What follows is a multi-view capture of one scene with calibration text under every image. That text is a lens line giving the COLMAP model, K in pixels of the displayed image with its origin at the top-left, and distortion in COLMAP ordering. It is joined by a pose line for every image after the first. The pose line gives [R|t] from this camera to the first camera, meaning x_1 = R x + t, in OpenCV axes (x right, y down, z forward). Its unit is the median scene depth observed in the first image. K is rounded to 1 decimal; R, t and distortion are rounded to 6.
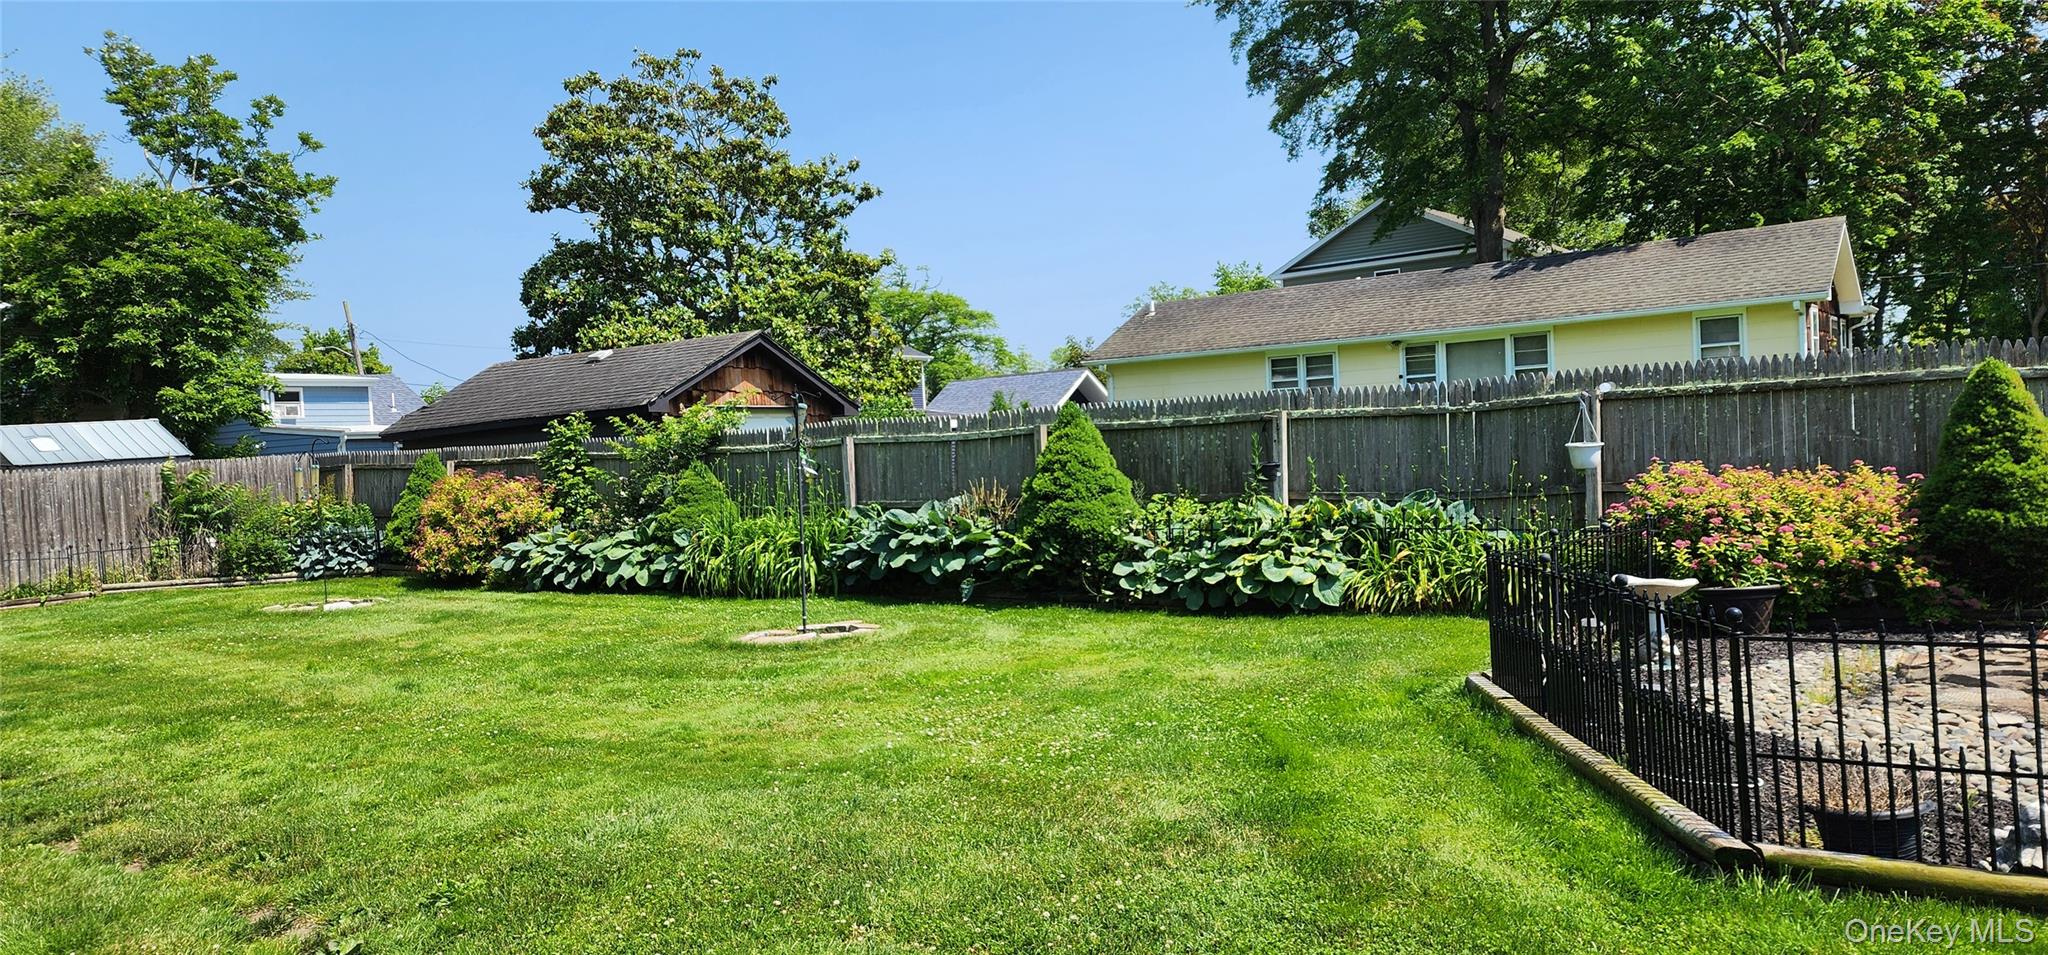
lens RADIAL K [[1375.3, 0, 996.4], [0, 1375.3, 506.5], [0, 0, 1]] dist [0.035482, -0.031183]
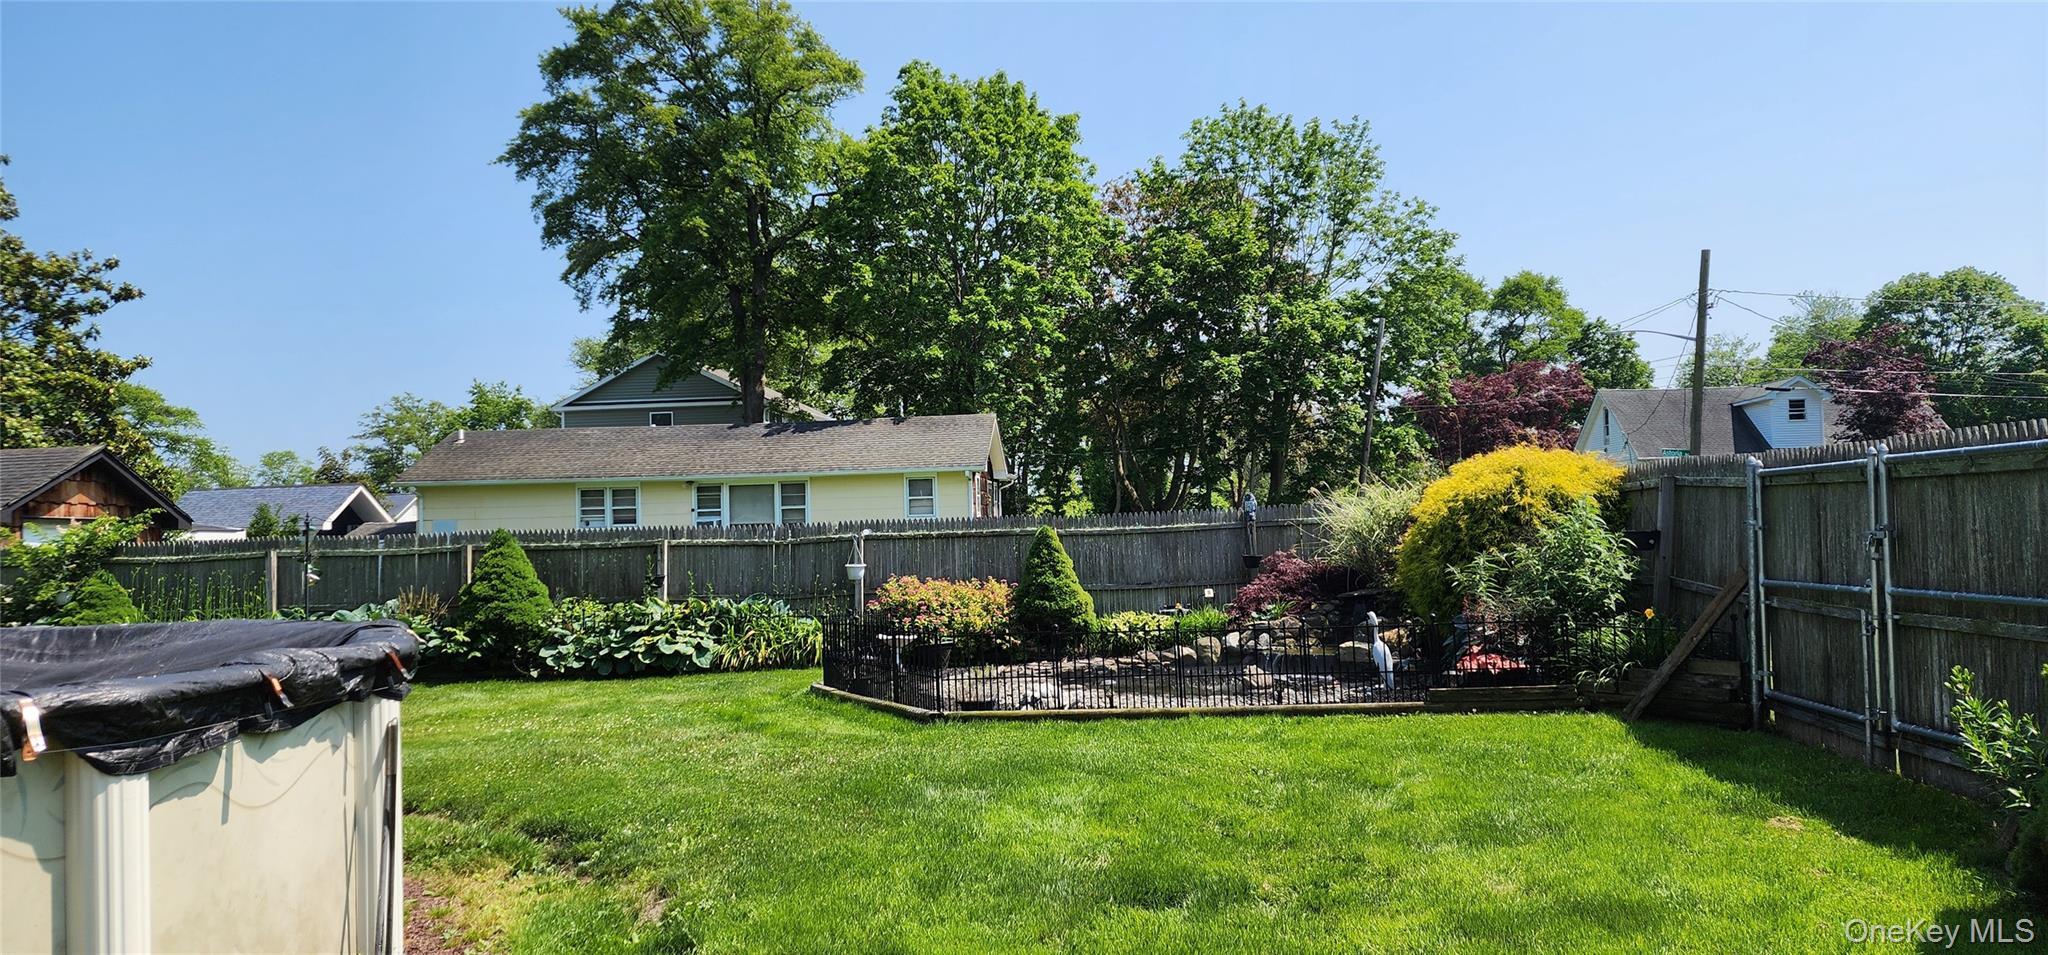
lens RADIAL K [[1375.3, 0, 1033.6], [0, 1375.3, 489.5], [0, 0, 1]] dist [0.035482, -0.031183]
pose [[0.844487, 0.044110, 0.533756, -0.115511], [0.009502, 0.995212, -0.097280, 0.011145], [-0.535491, 0.087223, 0.840025, -0.212886]]
